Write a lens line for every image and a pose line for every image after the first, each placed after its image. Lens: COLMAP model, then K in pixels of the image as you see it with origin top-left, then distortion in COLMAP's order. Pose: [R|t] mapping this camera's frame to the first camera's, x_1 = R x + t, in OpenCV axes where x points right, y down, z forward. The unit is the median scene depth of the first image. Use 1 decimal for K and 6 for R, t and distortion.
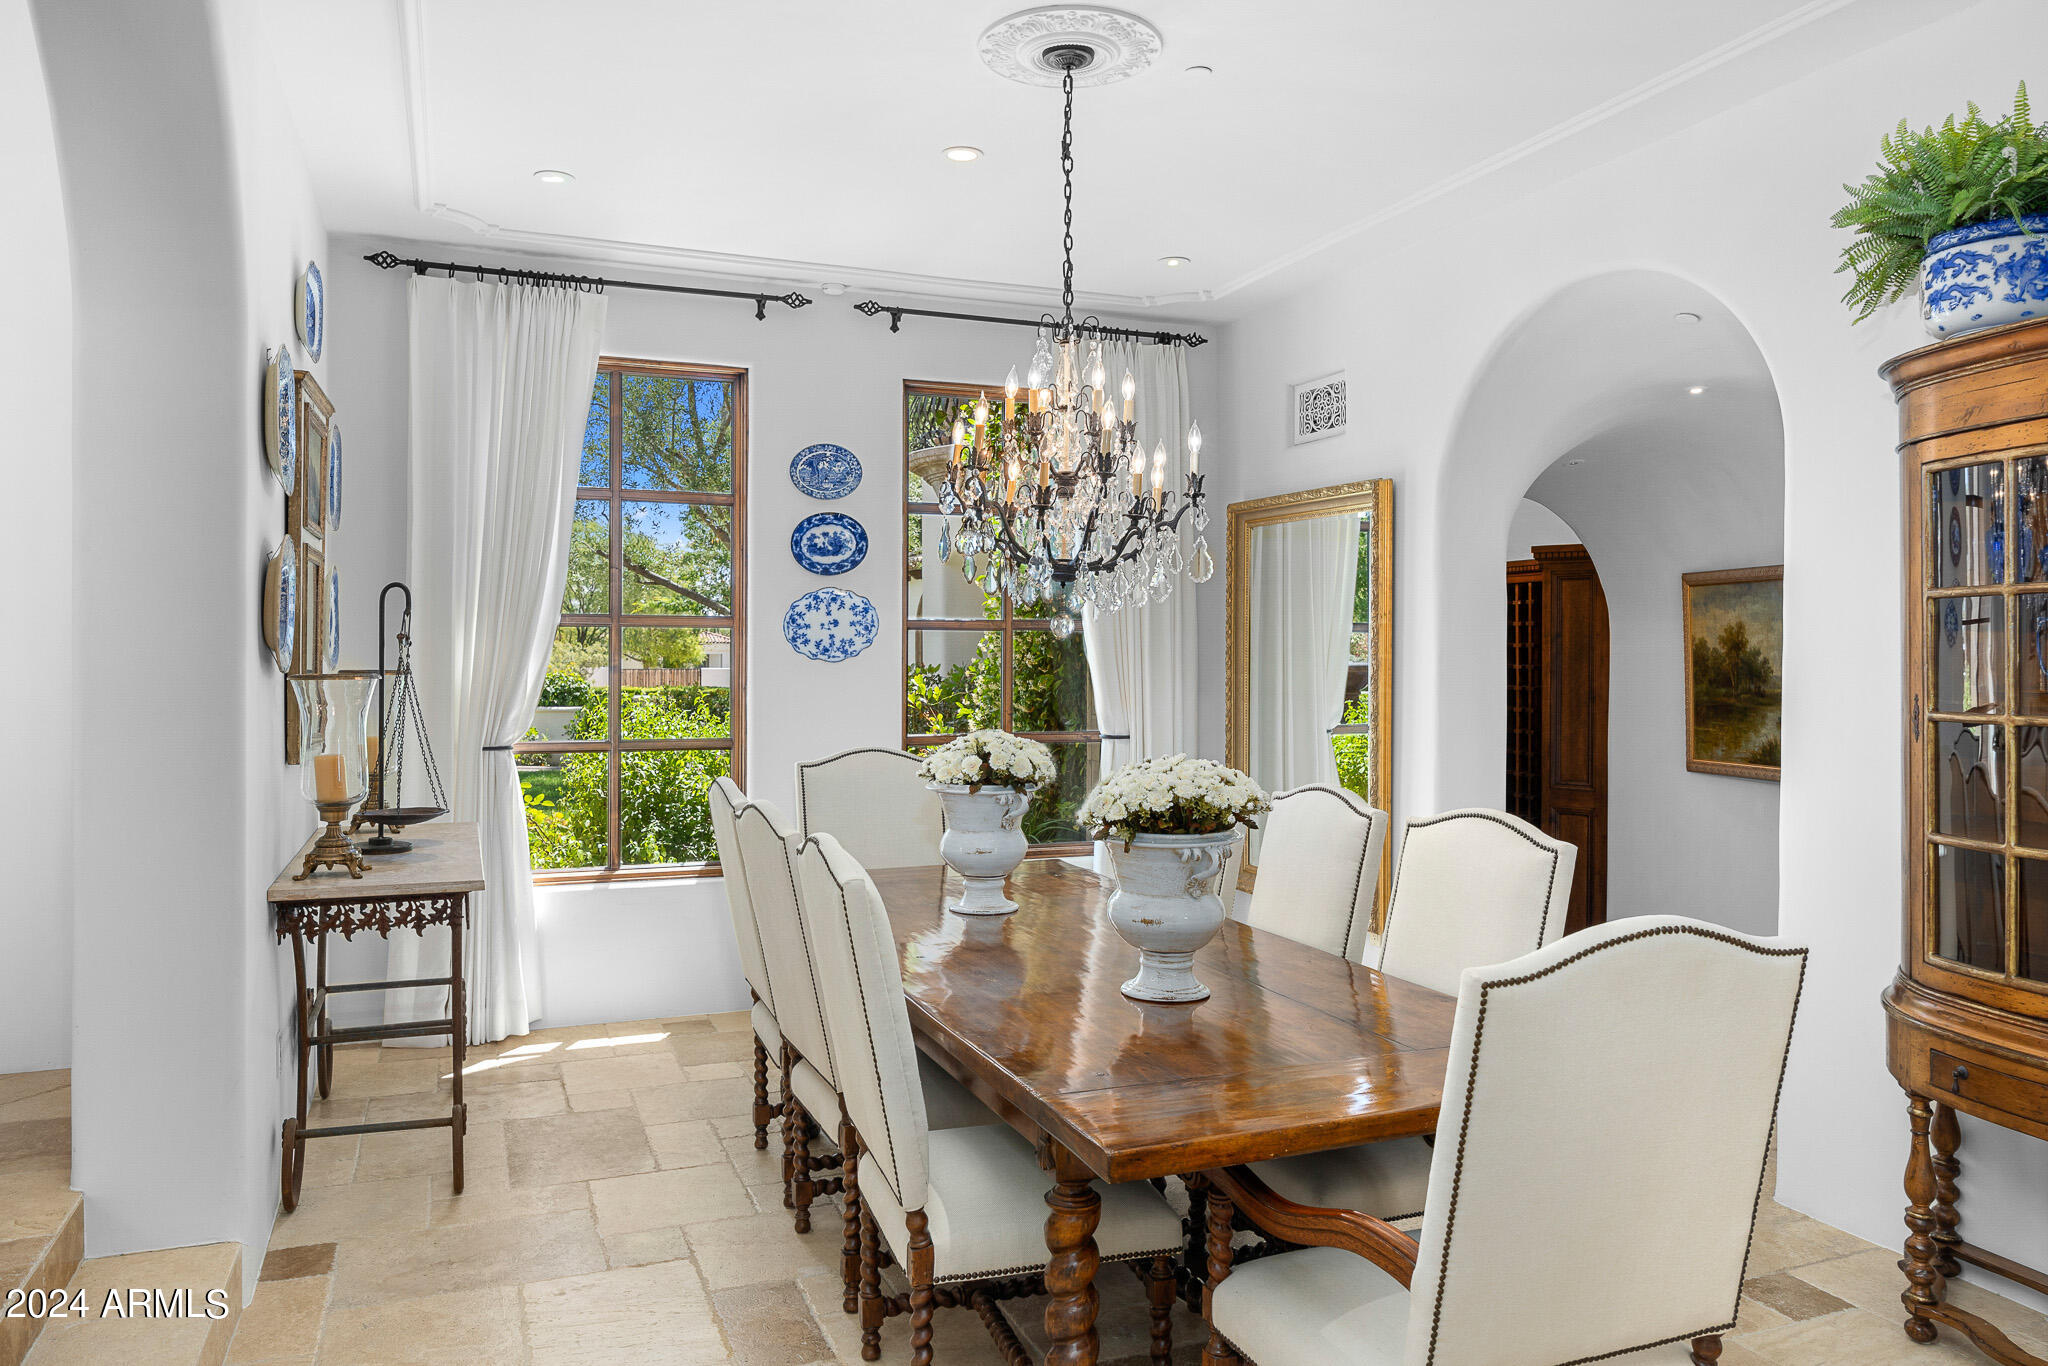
lens RADIAL K [[1424.8, 0, 1024.8], [0, 1424.8, 658.0], [0, 0, 1]] dist [0.003962, 0.001498]
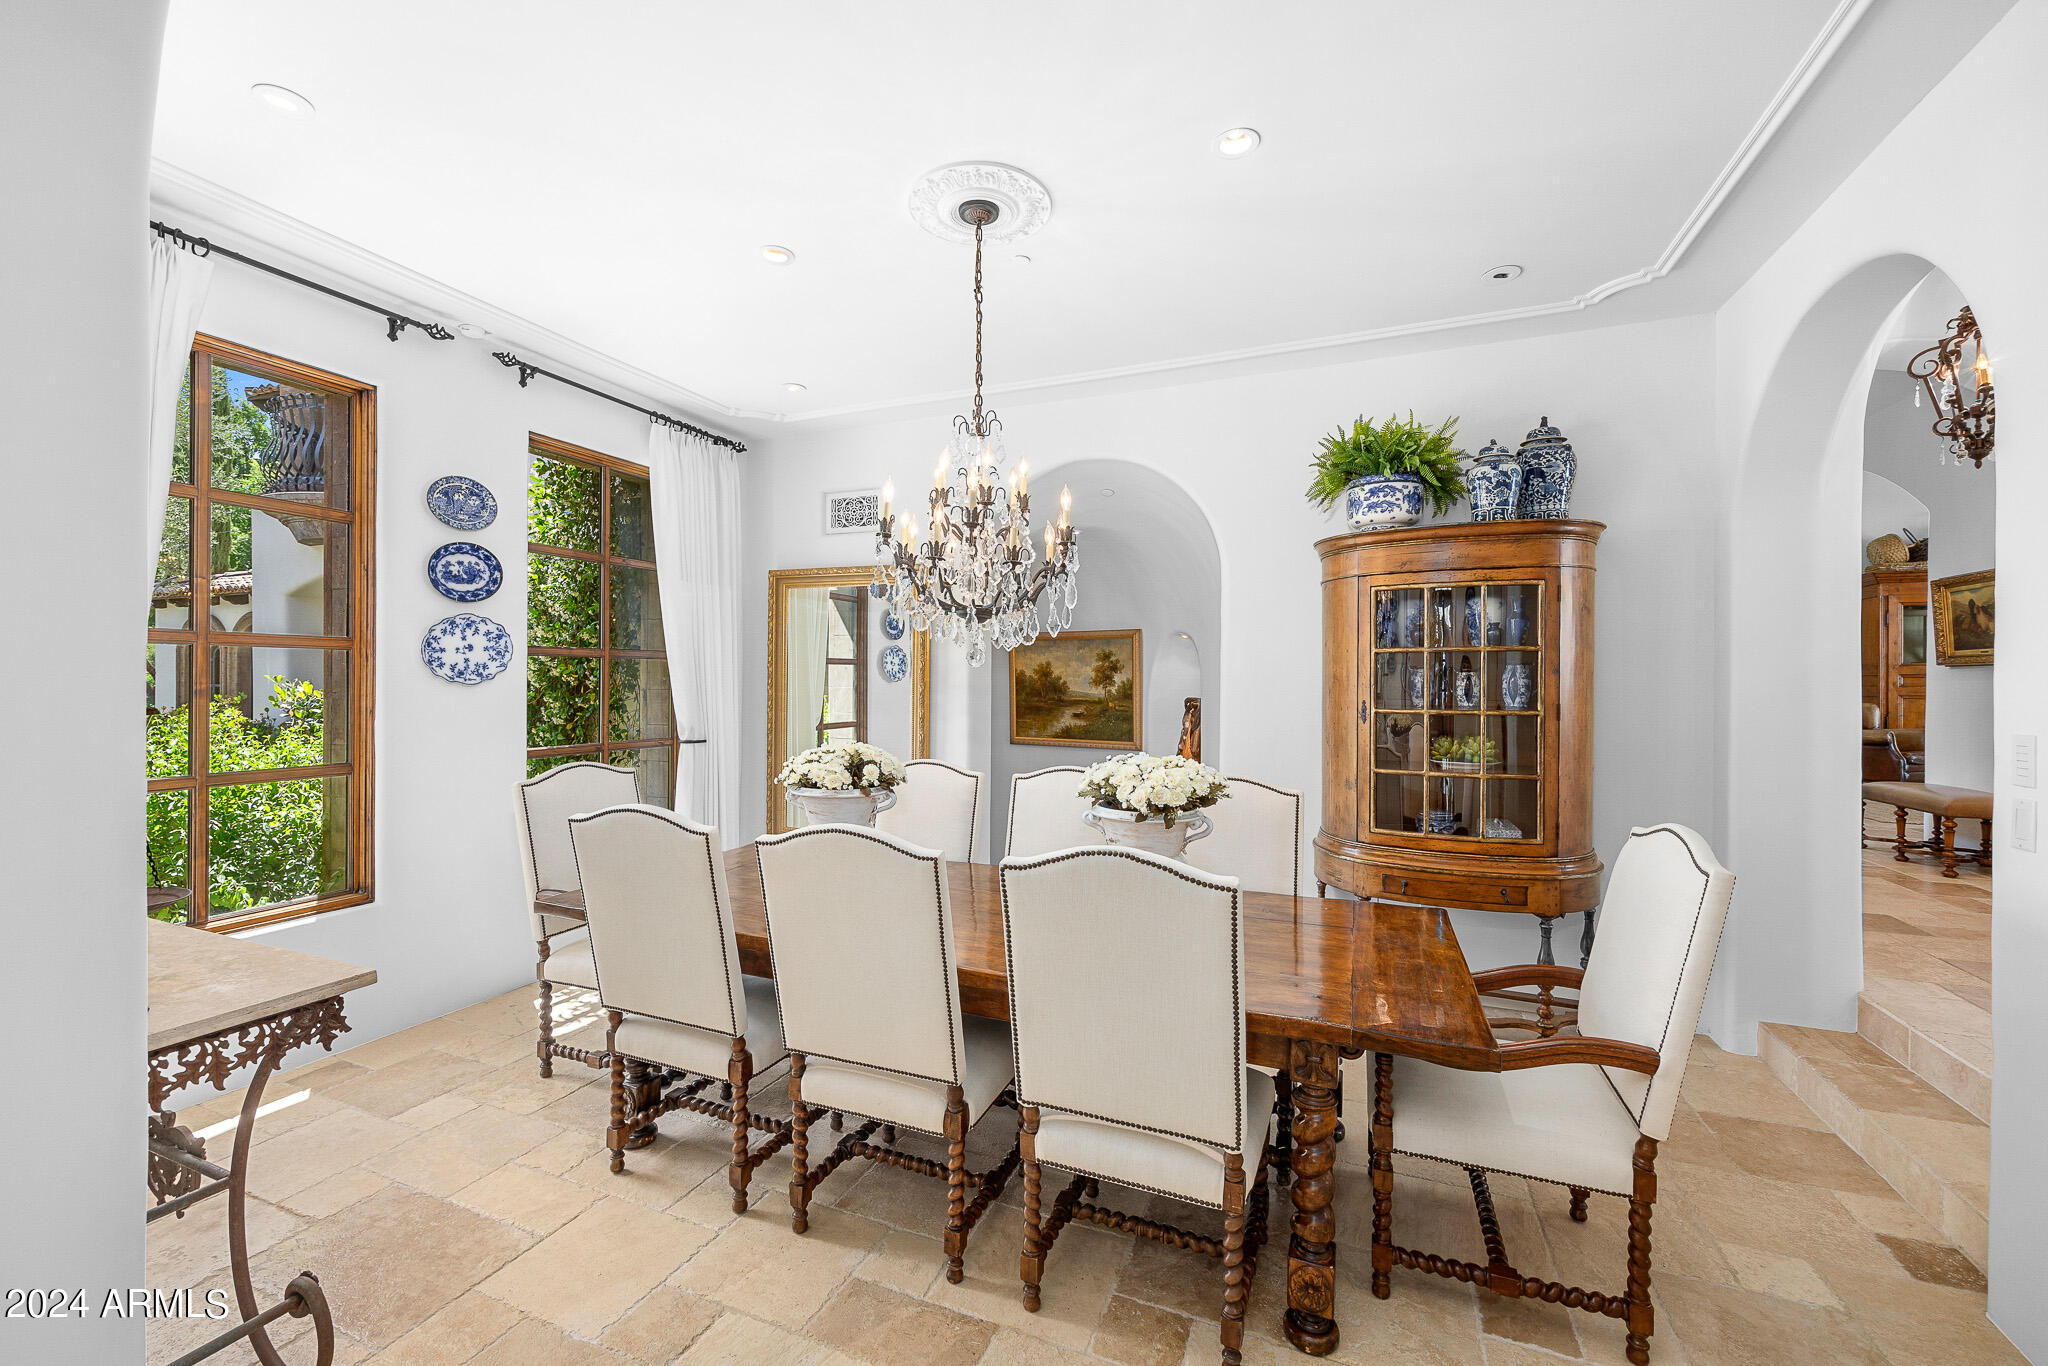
lens RADIAL K [[835.5, 0, 1024.0], [0, 835.5, 683.0], [0, 0, 1]] dist [-0.001321, 0.000170]
pose [[0.697115, -0.001306, 0.716959, -0.292401], [-0.001912, 0.999991, 0.003681, -0.001396], [-0.716957, -0.003937, 0.697106, 0.273190]]
